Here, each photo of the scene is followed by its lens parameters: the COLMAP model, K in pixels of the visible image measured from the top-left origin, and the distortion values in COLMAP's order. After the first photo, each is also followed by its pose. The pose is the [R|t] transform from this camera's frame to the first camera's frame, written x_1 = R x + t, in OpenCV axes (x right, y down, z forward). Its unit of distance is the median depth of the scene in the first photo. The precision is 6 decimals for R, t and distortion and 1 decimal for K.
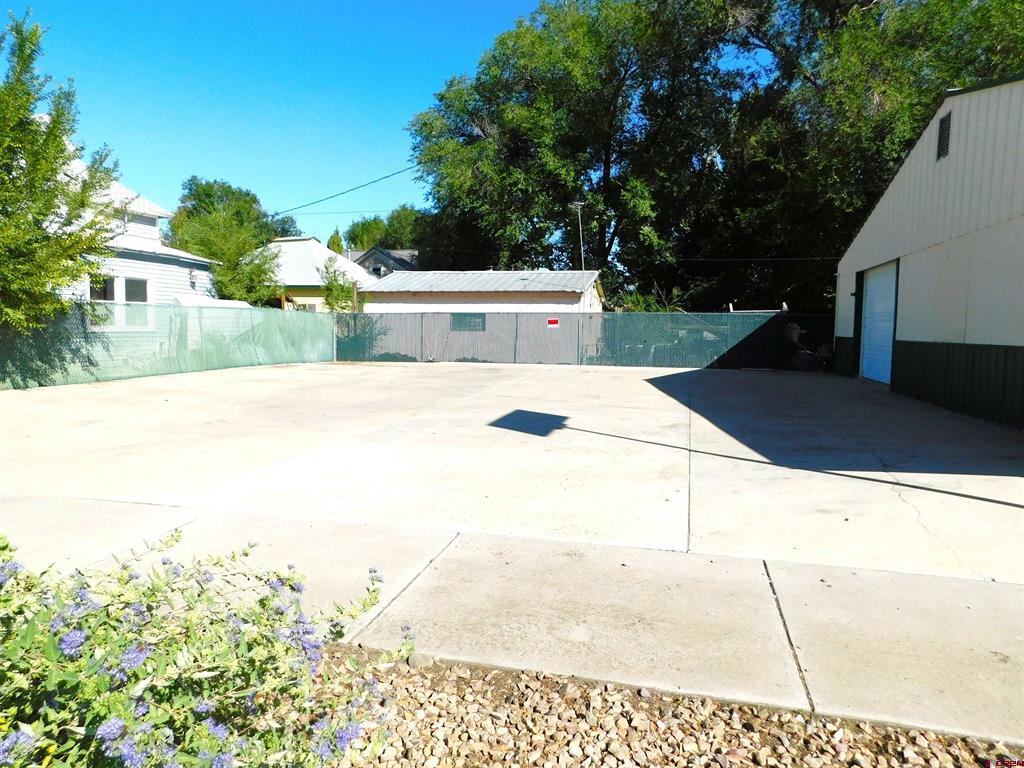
lens RADIAL K [[685.1, 0, 512.0], [0, 685.1, 384.0], [0, 0, 1]] dist [-0.072479, 0.067937]
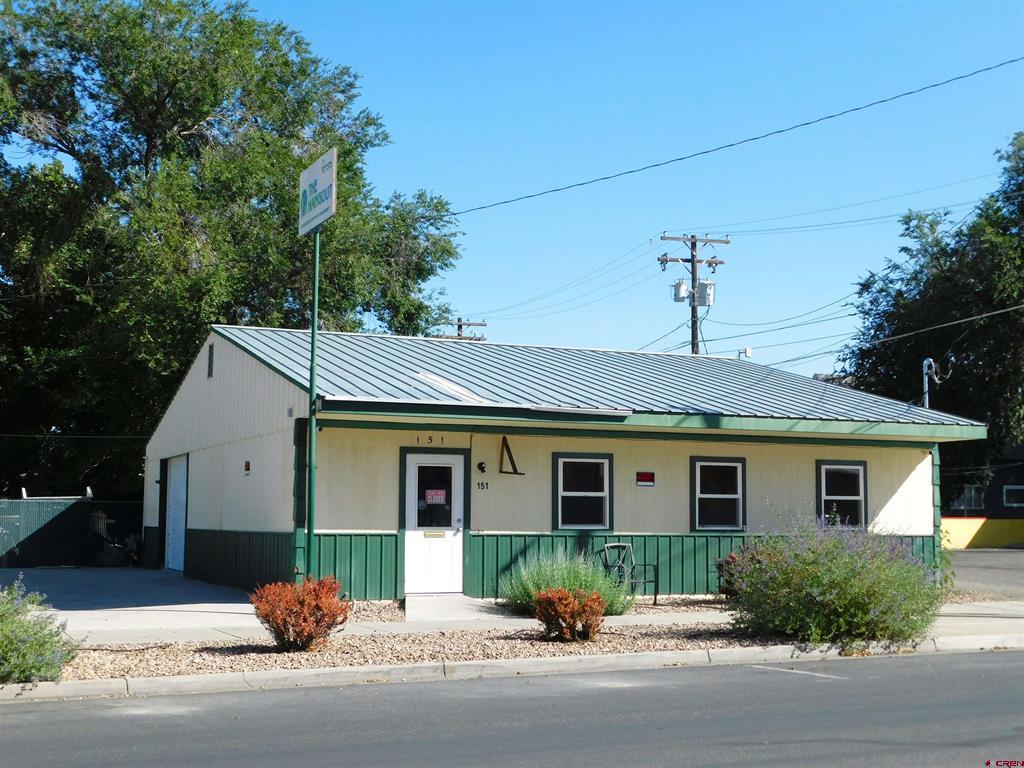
lens RADIAL K [[1413.8, 0, 508.6], [0, 1413.8, 360.1], [0, 0, 1]] dist [0.102020, -0.054931]
pose [[0.794503, 0.058854, 0.604402, -0.226884], [0.053037, 0.984764, -0.165611, 0.040589], [-0.604940, 0.163634, 0.779276, -0.619954]]
